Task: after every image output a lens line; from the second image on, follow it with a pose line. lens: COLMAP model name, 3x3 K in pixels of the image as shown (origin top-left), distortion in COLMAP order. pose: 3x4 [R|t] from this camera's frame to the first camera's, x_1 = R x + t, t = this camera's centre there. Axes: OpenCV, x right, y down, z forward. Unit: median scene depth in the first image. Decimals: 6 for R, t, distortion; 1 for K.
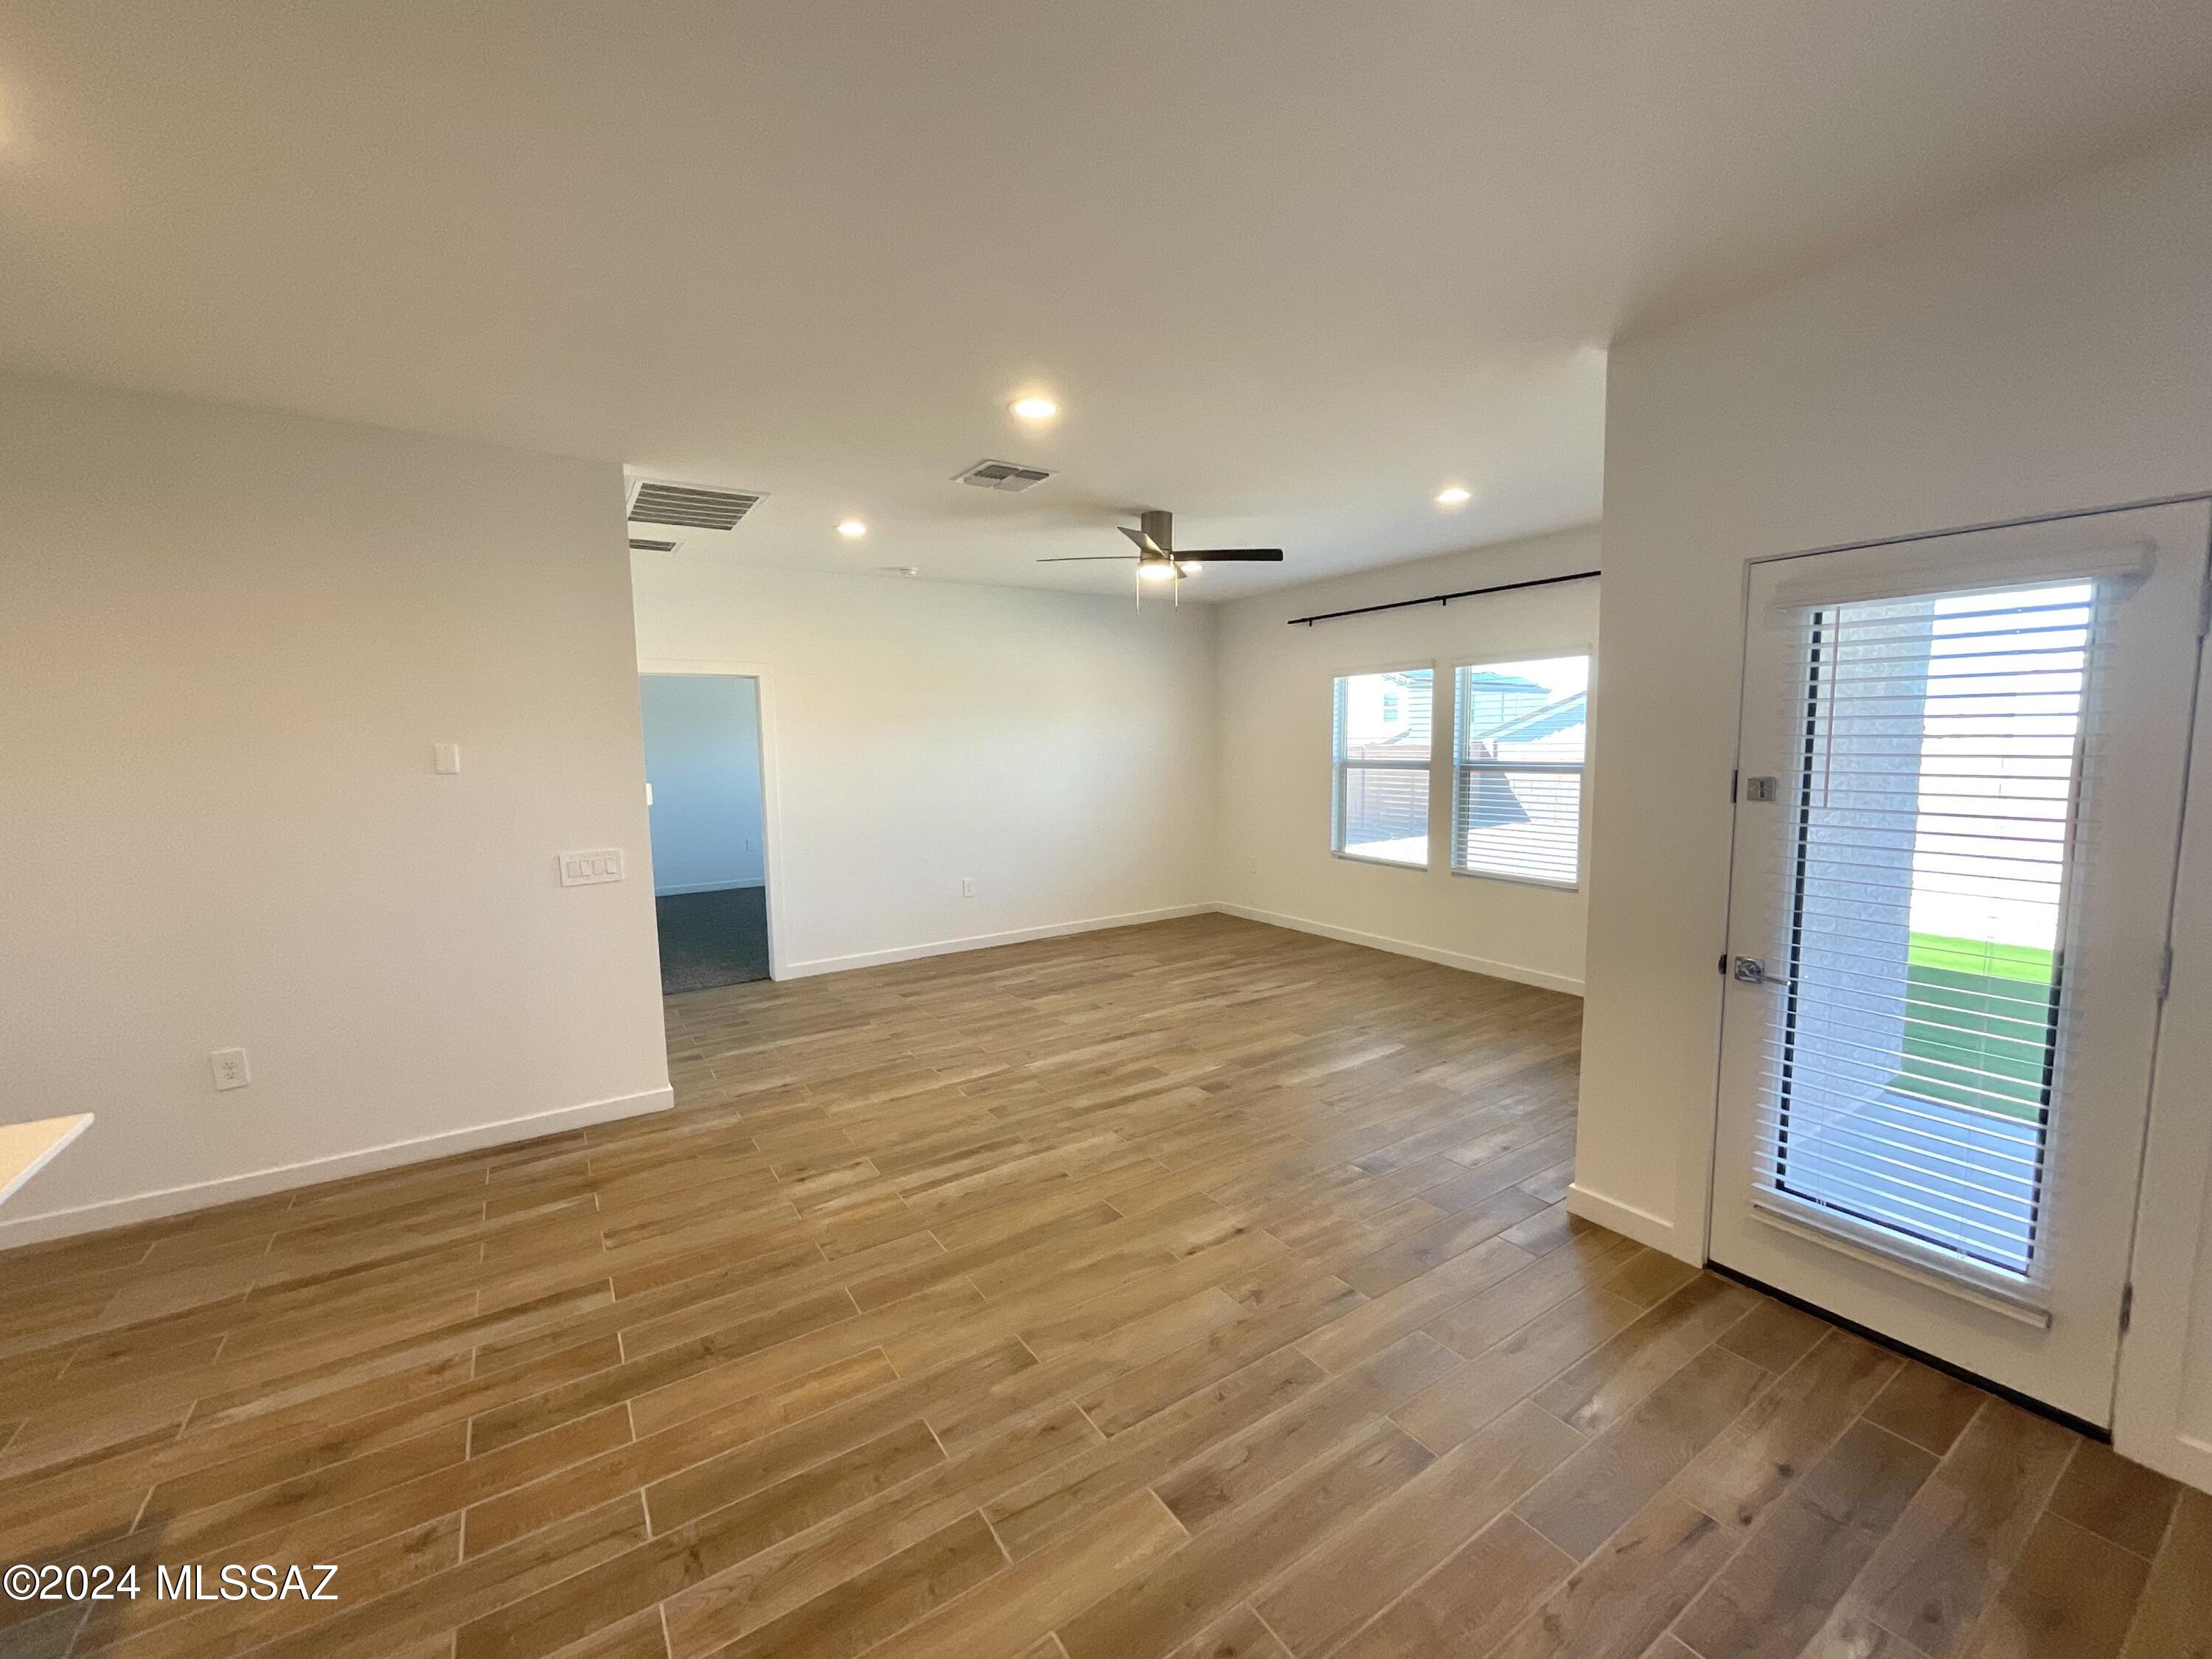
lens RADIAL K [[899.8, 0, 1125.9], [0, 899.8, 833.4], [0, 0, 1]] dist [-0.000827, -0.000811]
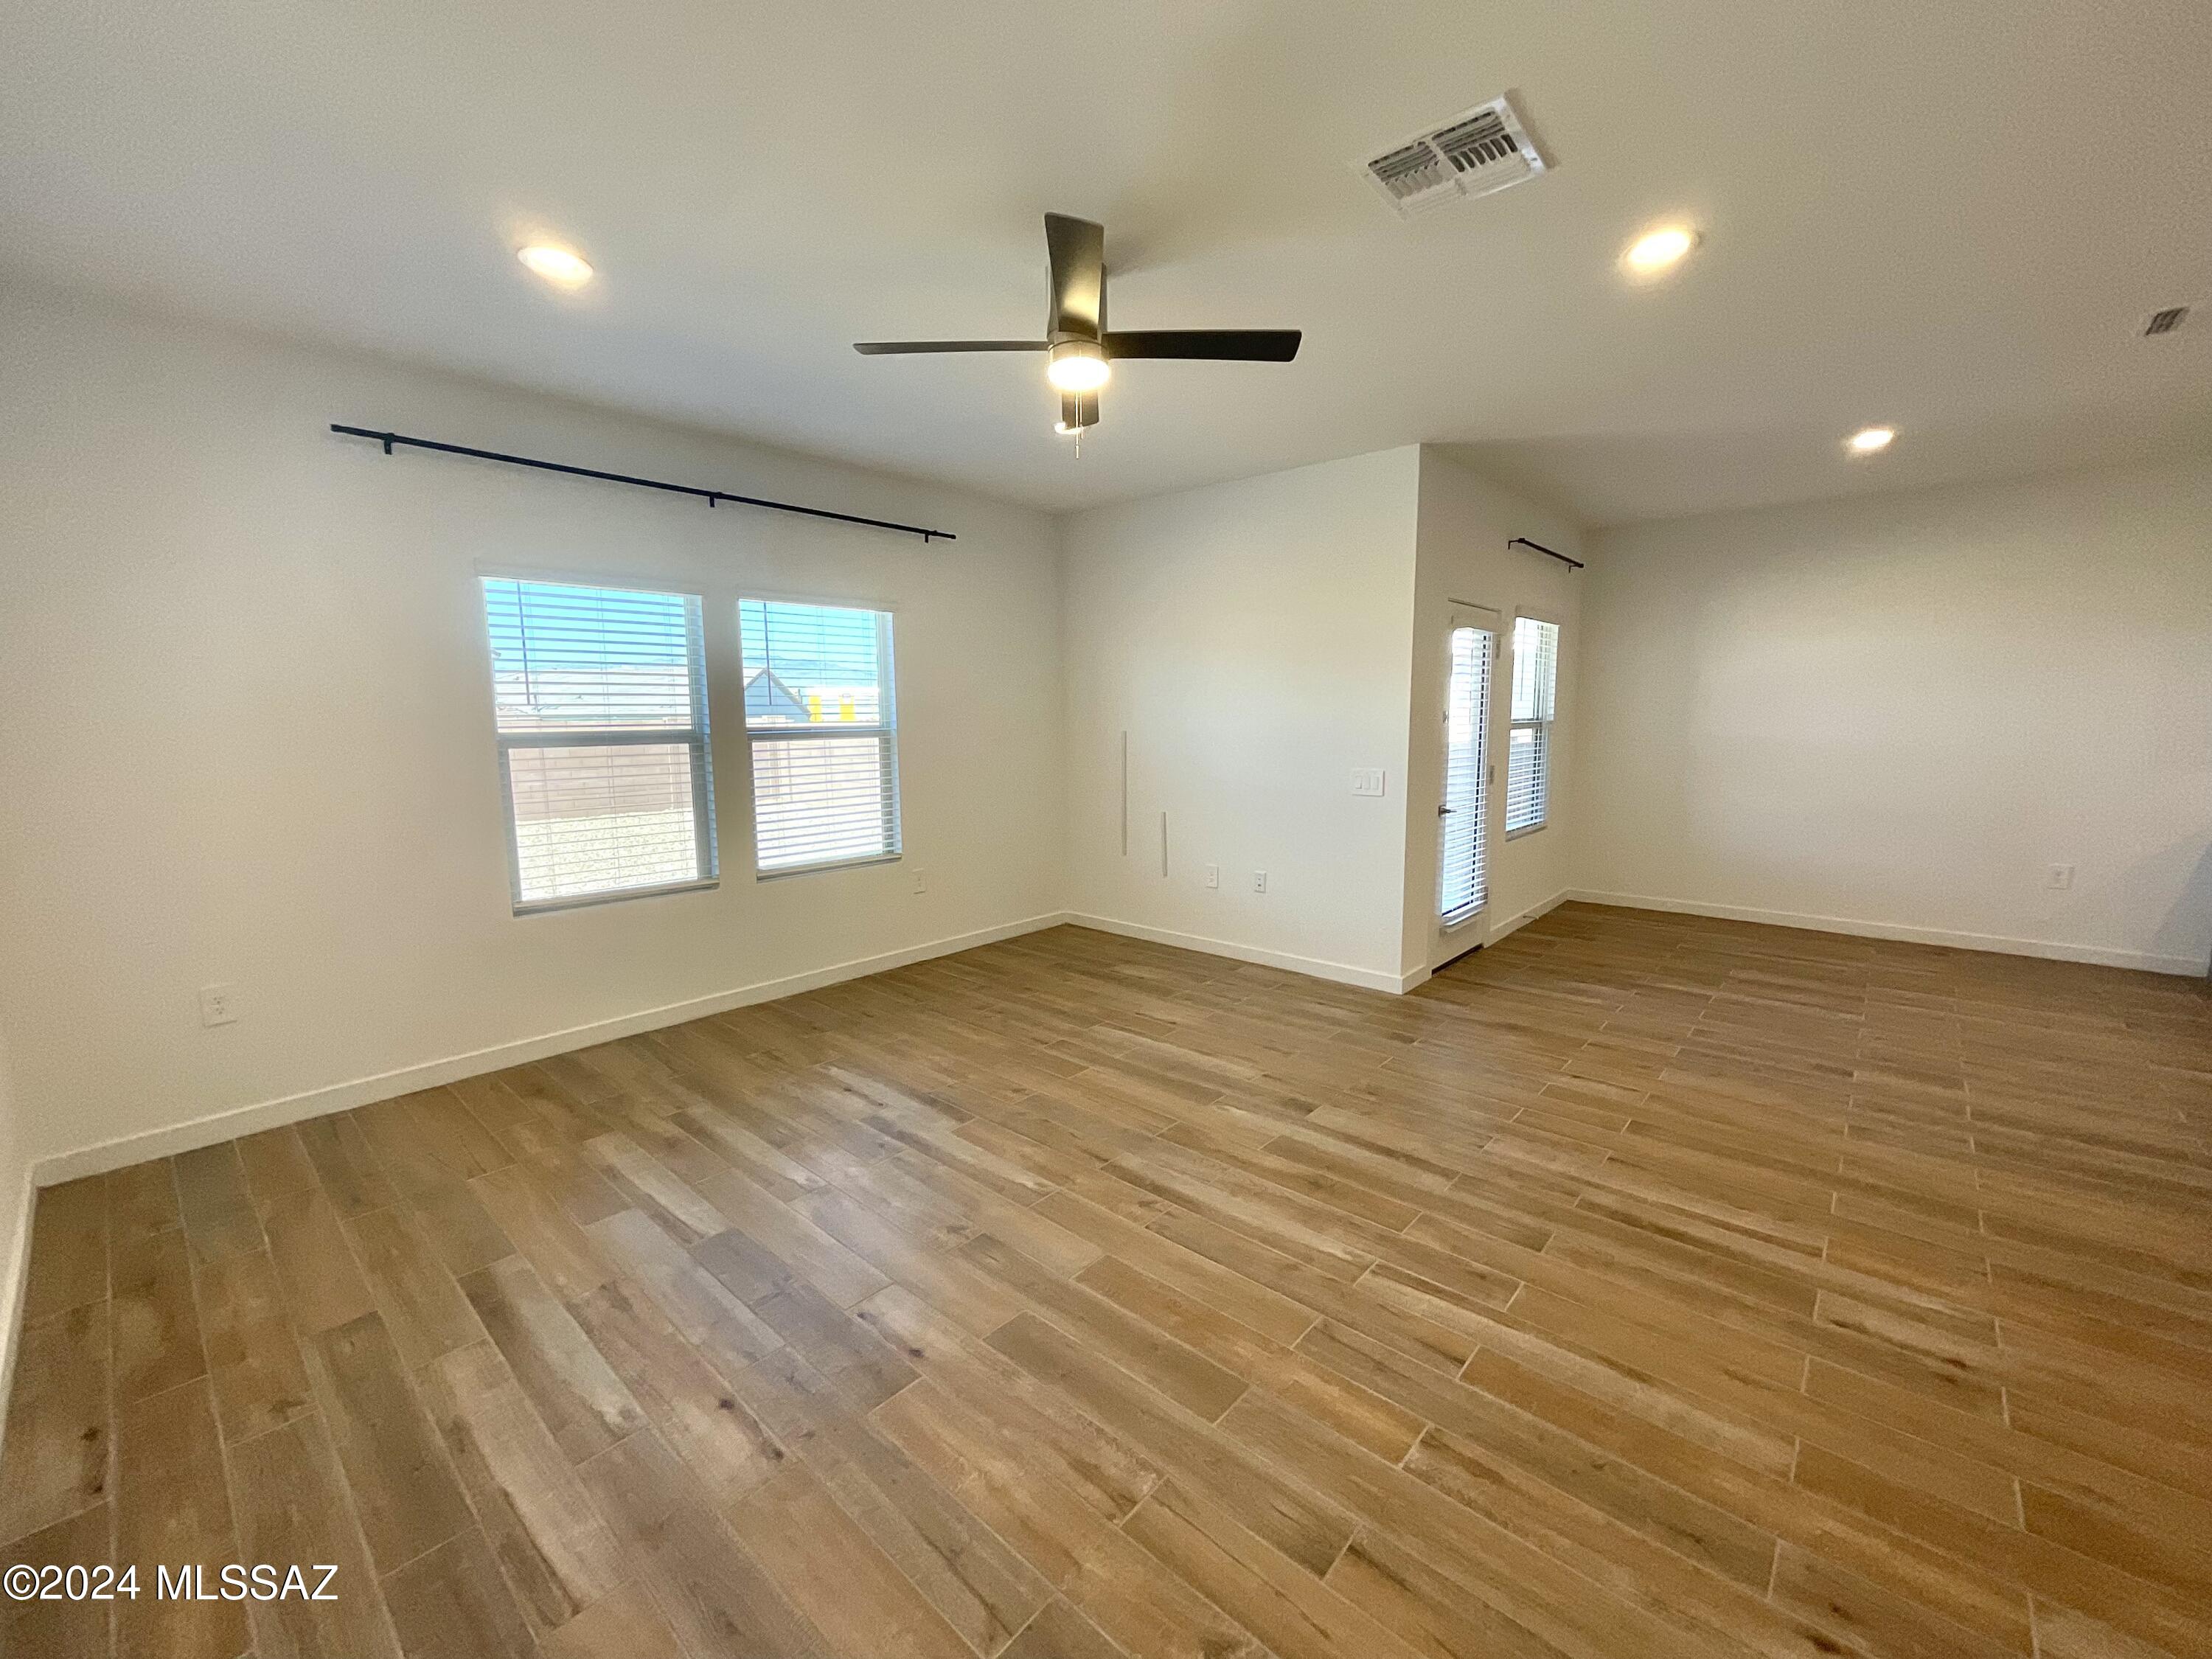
lens RADIAL K [[899.8, 0, 1094.3], [0, 899.8, 826.7], [0, 0, 1]] dist [-0.000827, -0.000811]
pose [[-0.239727, -0.105287, 0.965114, -0.583668], [0.116504, 0.983798, 0.136264, -0.093754], [-0.963825, 0.145106, -0.223576, 1.251093]]
